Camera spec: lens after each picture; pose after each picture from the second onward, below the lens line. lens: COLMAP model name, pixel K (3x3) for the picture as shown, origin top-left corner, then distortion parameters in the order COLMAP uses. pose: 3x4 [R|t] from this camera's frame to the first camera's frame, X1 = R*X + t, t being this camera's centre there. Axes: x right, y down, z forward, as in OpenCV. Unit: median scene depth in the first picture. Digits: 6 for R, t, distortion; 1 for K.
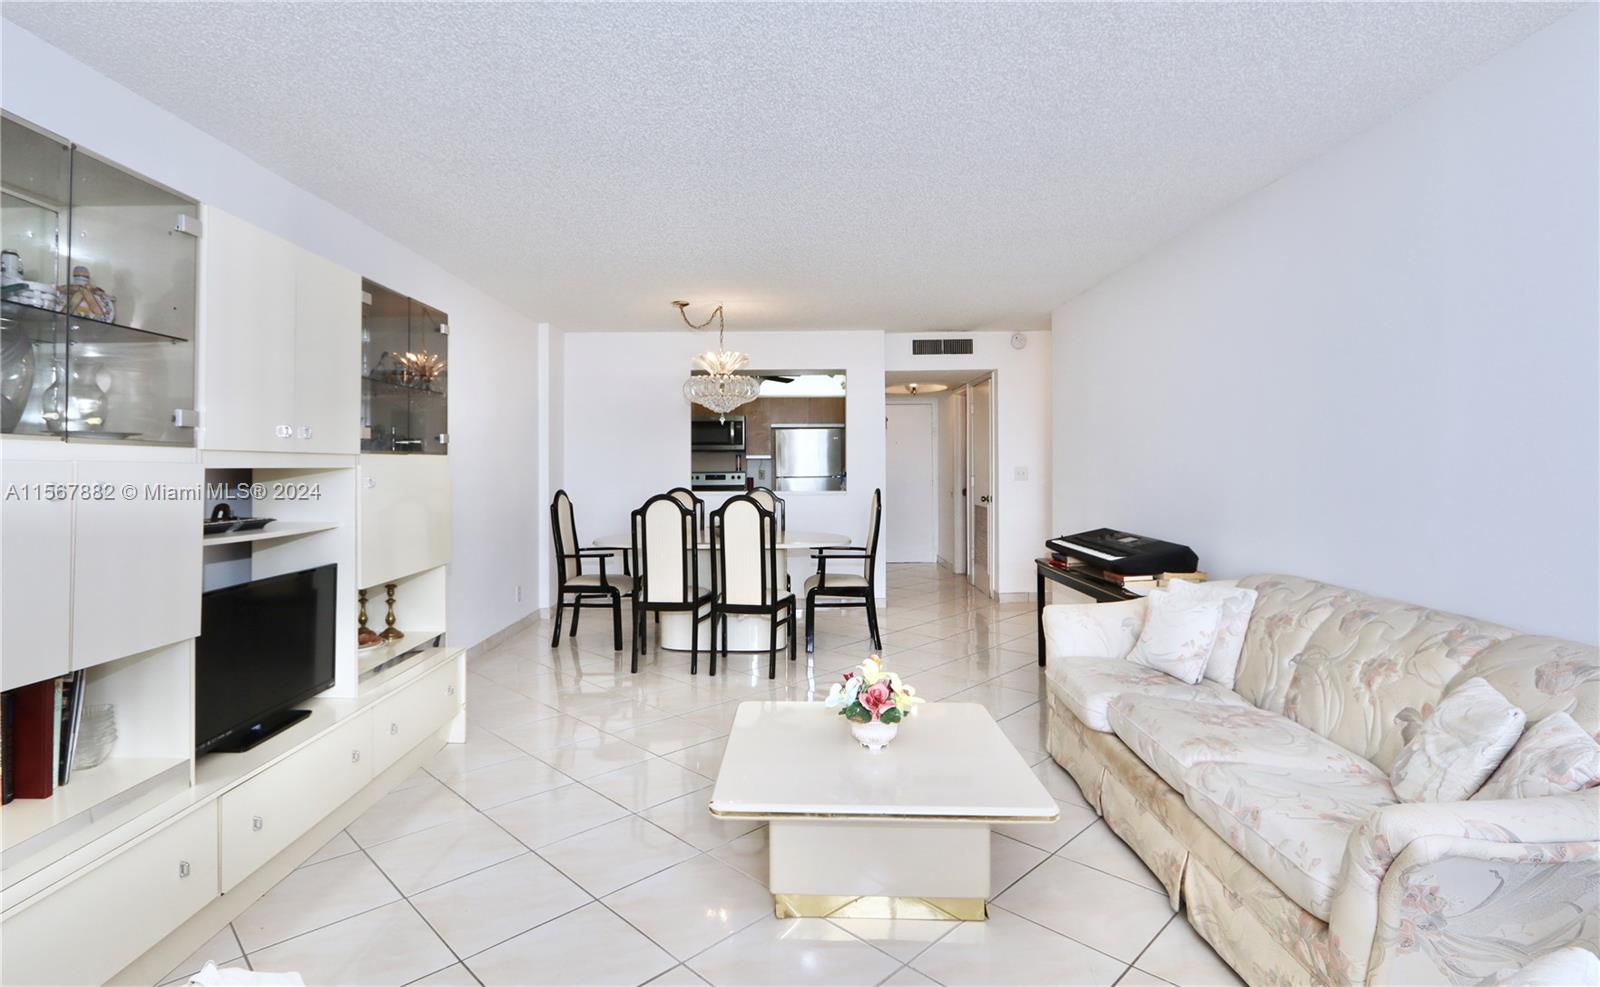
lens RADIAL K [[795.1, 0, 773.3], [0, 795.1, 459.4], [0, 0, 1]] dist [-0.016811, 0.000459]
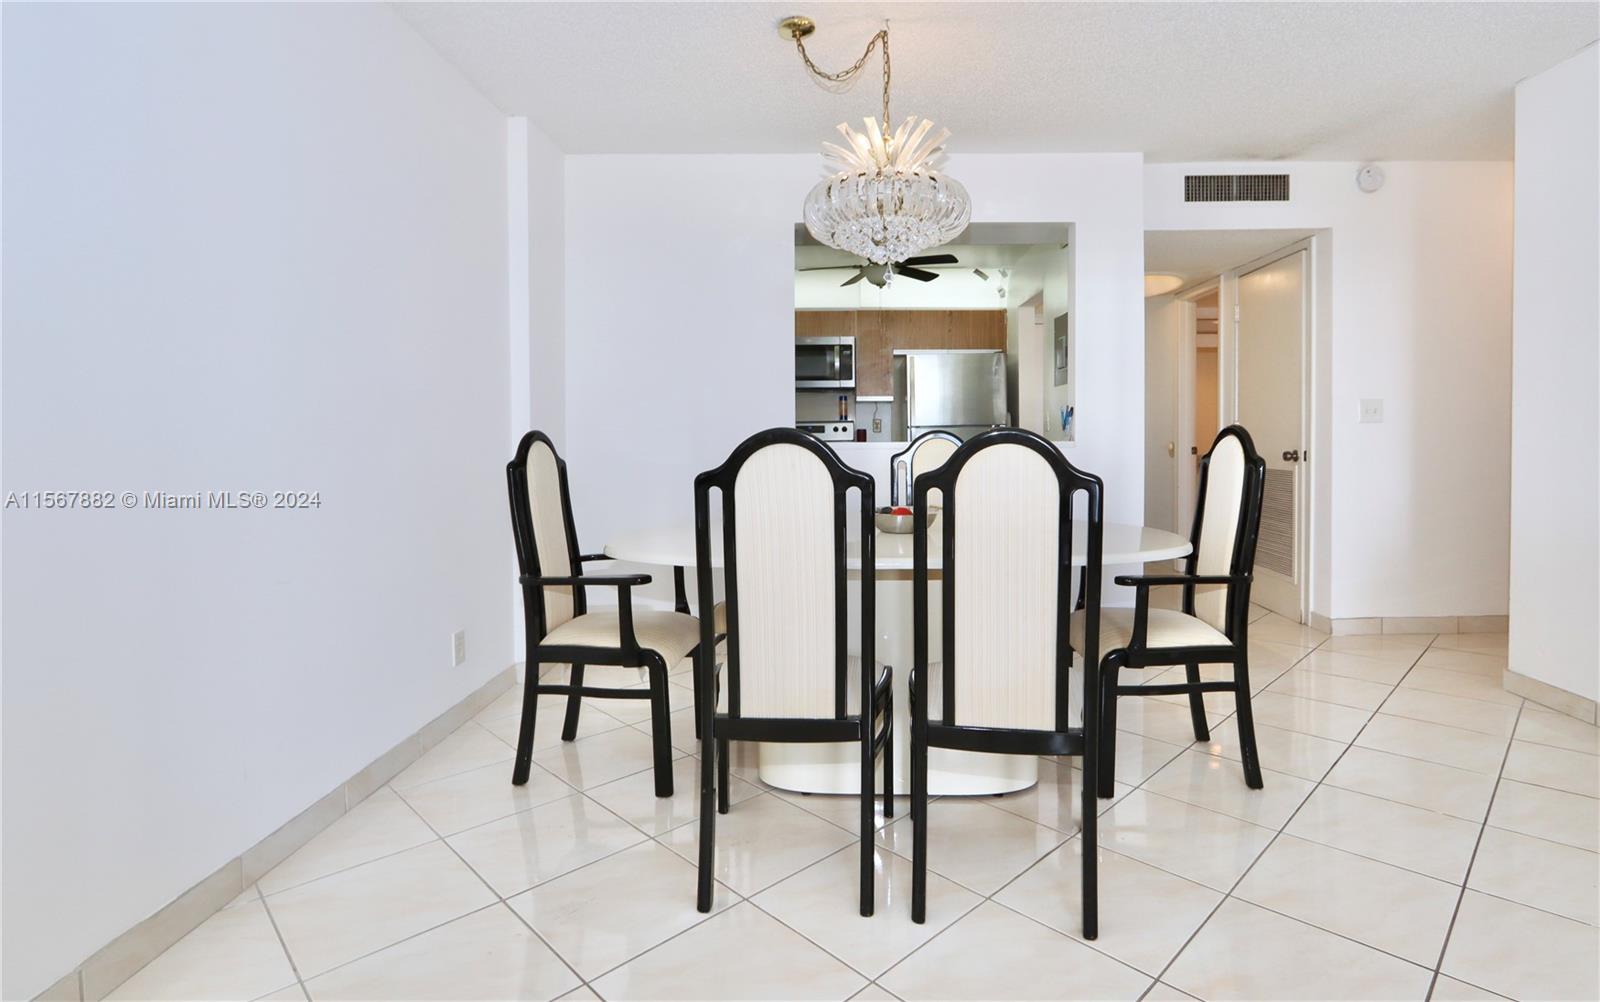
lens RADIAL K [[795.1, 0, 842.1], [0, 795.1, 444.9], [0, 0, 1]] dist [-0.016811, 0.000459]
pose [[0.999759, -0.002414, 0.021835, -0.159478], [0.001971, 0.999792, 0.020308, 0.058782], [-0.021879, -0.020260, 0.999555, 0.849538]]
